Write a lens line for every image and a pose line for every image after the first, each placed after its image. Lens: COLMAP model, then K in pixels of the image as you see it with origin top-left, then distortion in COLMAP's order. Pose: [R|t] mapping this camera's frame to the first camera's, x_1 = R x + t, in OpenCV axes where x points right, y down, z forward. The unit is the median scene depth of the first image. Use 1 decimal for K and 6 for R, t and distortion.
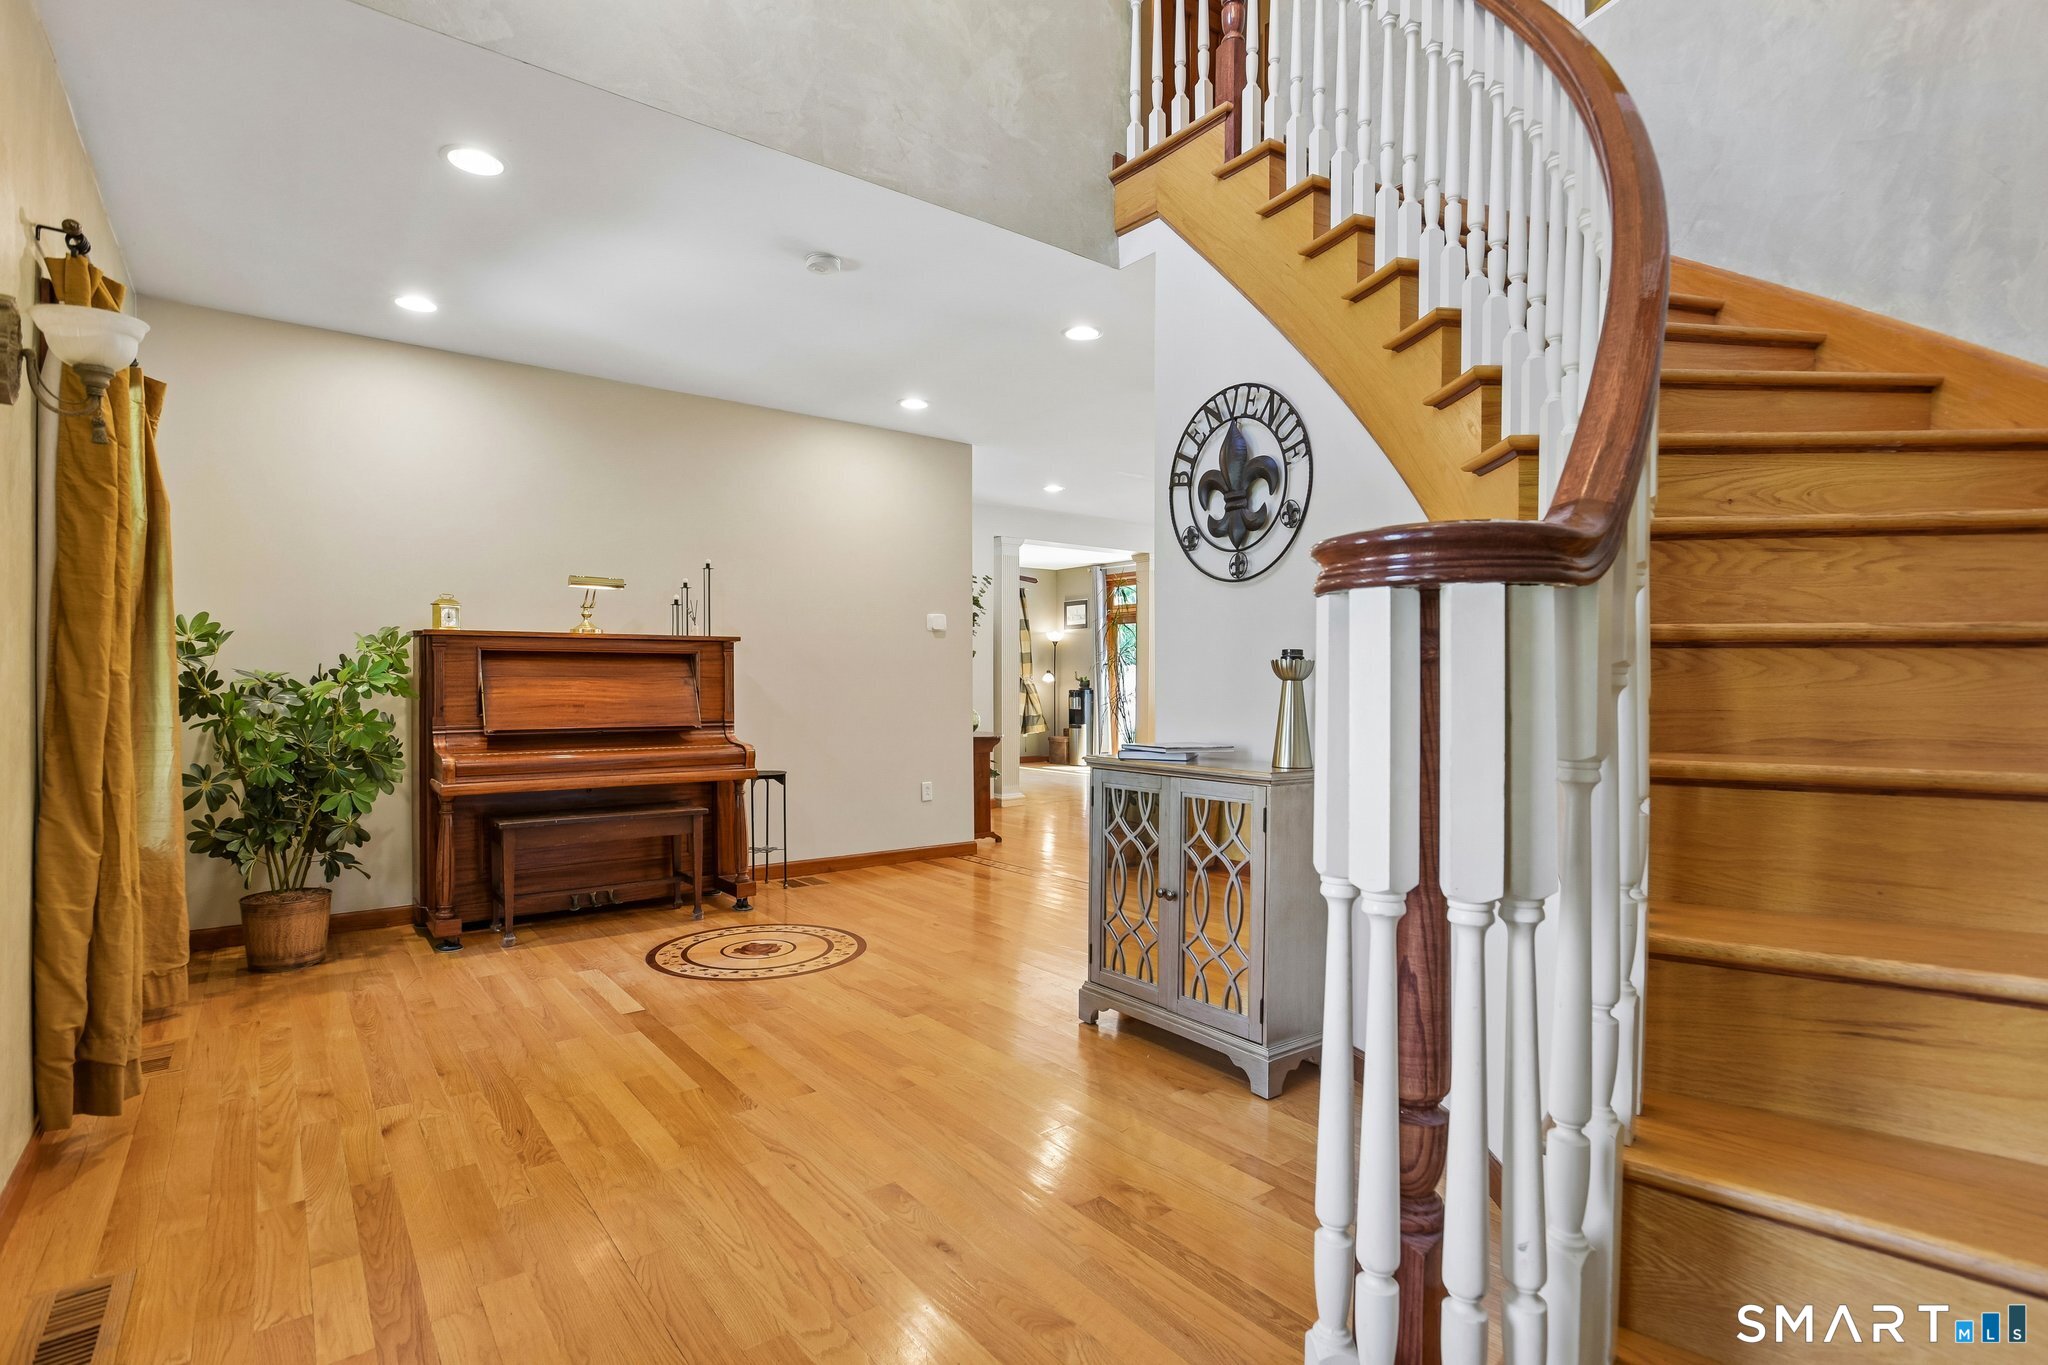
lens RADIAL K [[999.9, 0, 1016.5], [0, 999.9, 687.1], [0, 0, 1]] dist [-0.038578, 0.017824]
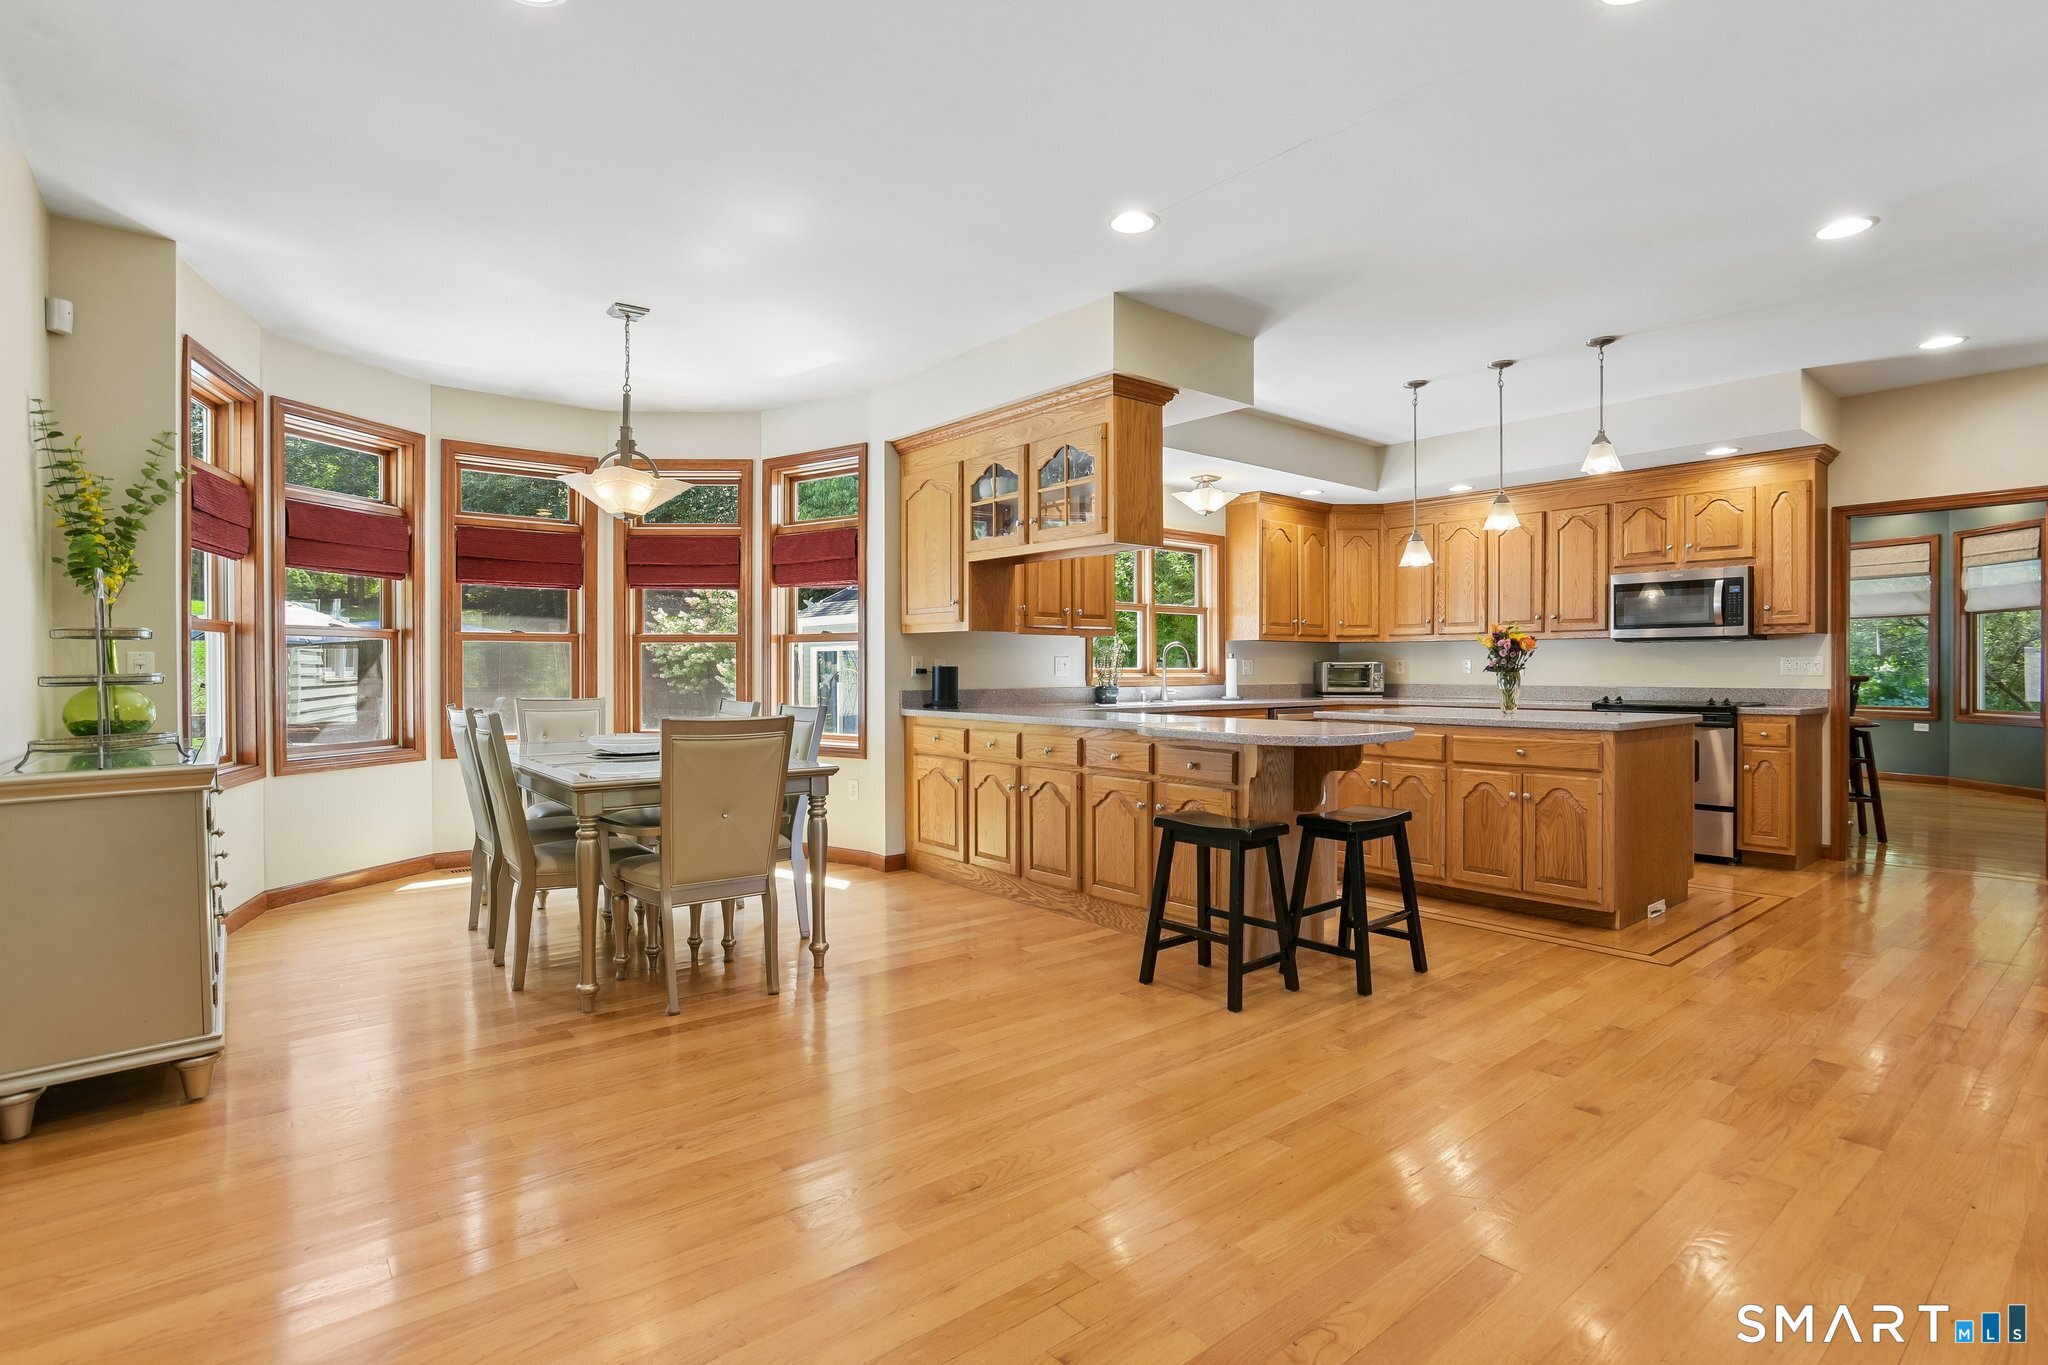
lens RADIAL K [[999.9, 0, 1012.1], [0, 999.9, 683.9], [0, 0, 1]] dist [-0.038578, 0.017824]
pose [[-0.040724, -0.010033, 0.999120, -0.541163], [0.007823, 0.999916, 0.010359, -0.004764], [-0.999140, 0.008238, -0.040642, 1.587474]]
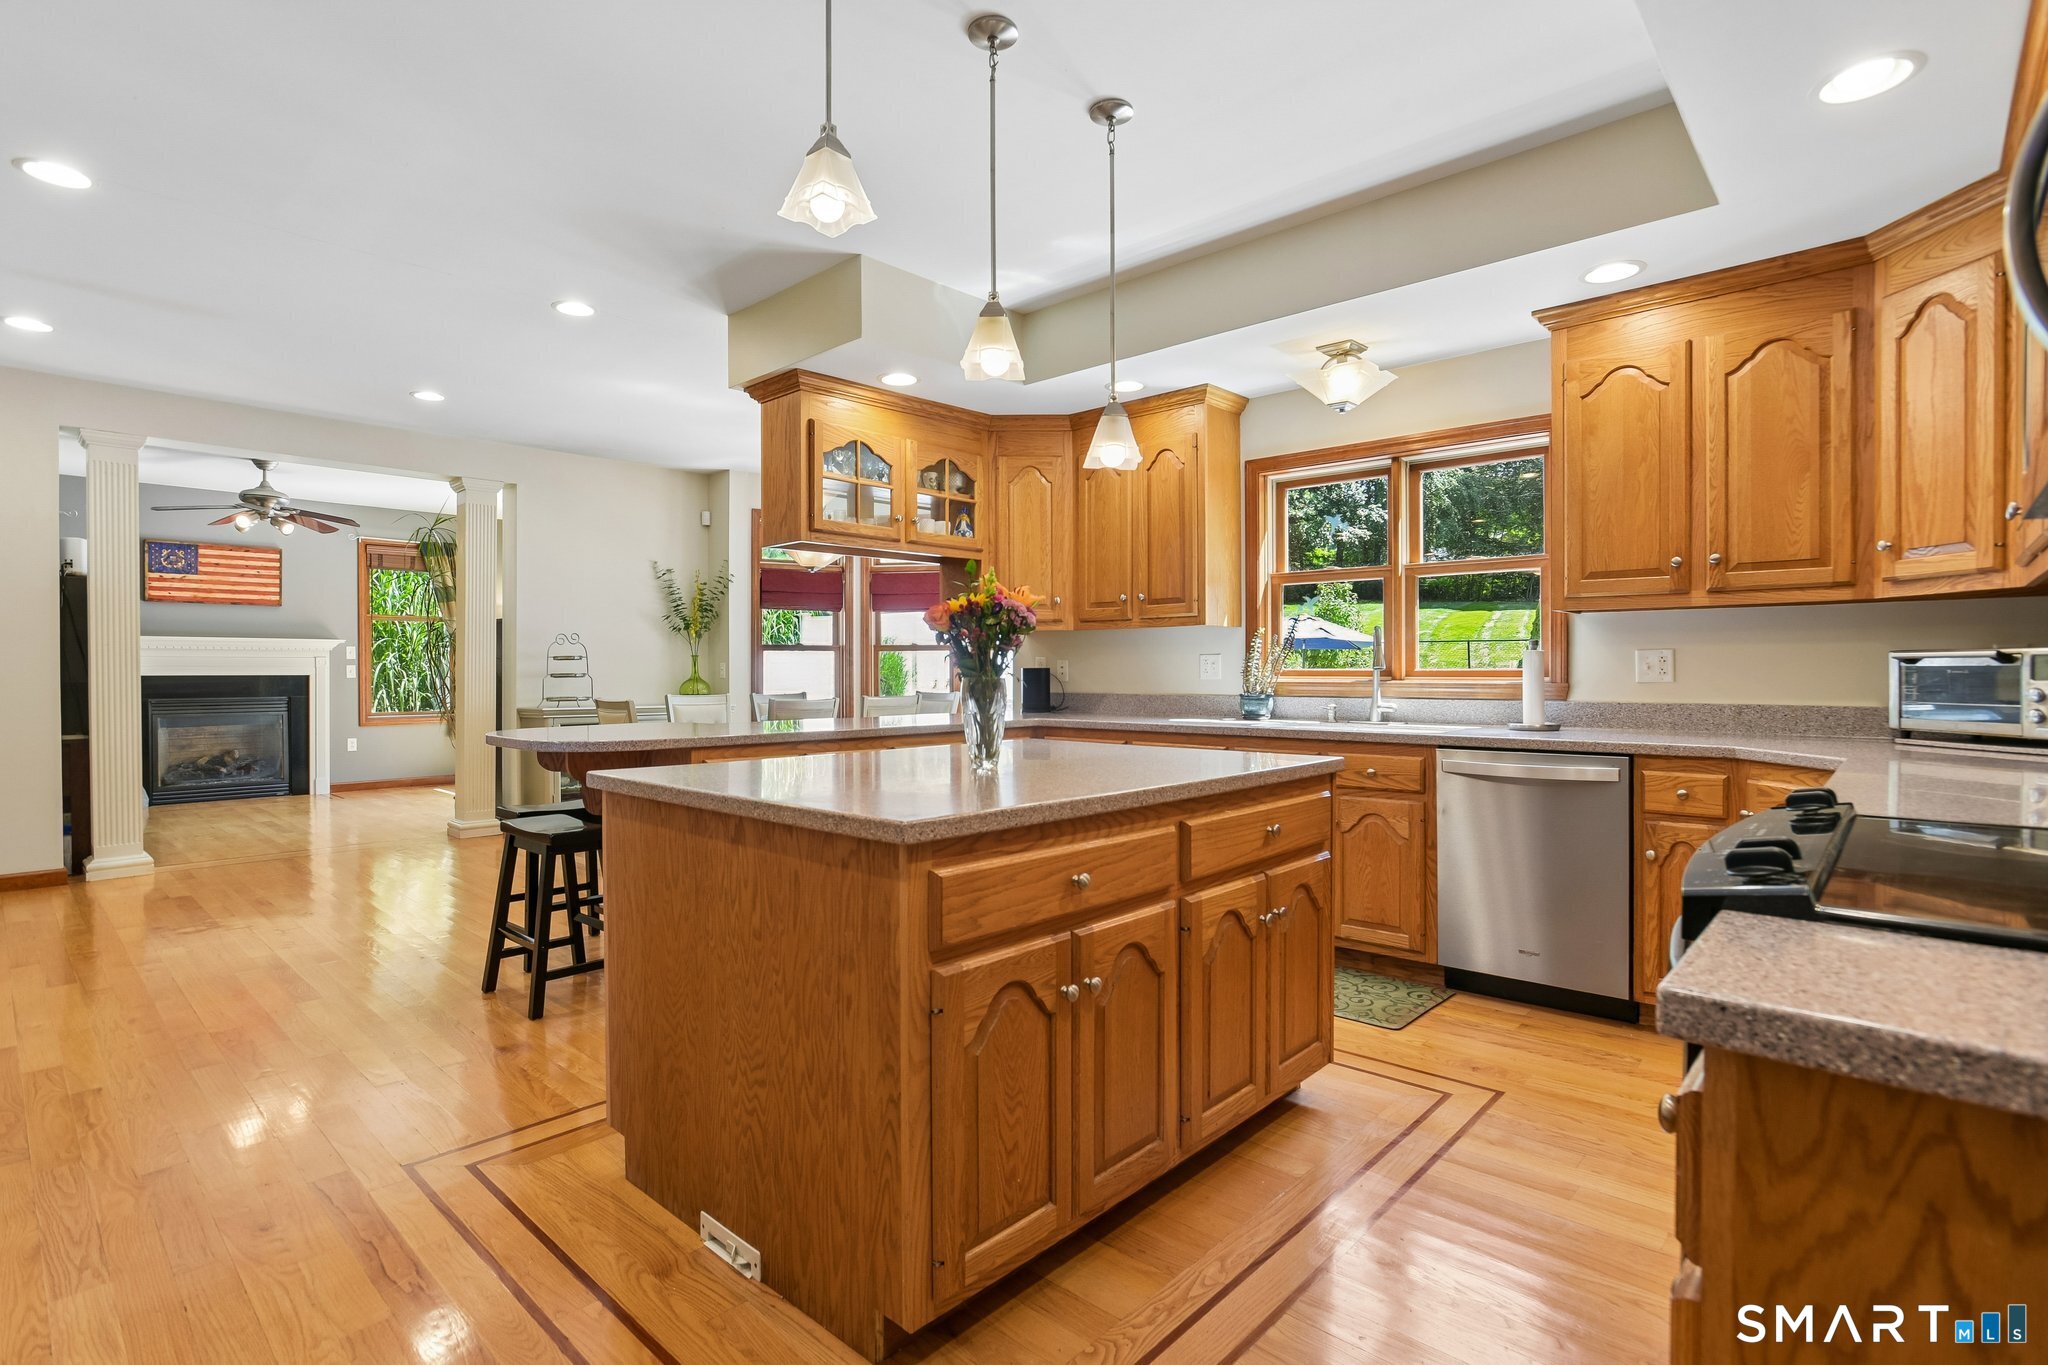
lens RADIAL K [[999.9, 0, 1039.1], [0, 999.9, 674.4], [0, 0, 1]] dist [-0.038578, 0.017824]
pose [[0.983125, 0.005098, 0.182866, -0.018123], [-0.004116, 0.999975, -0.005746, -0.002112], [-0.182891, 0.004897, 0.983121, 1.011151]]
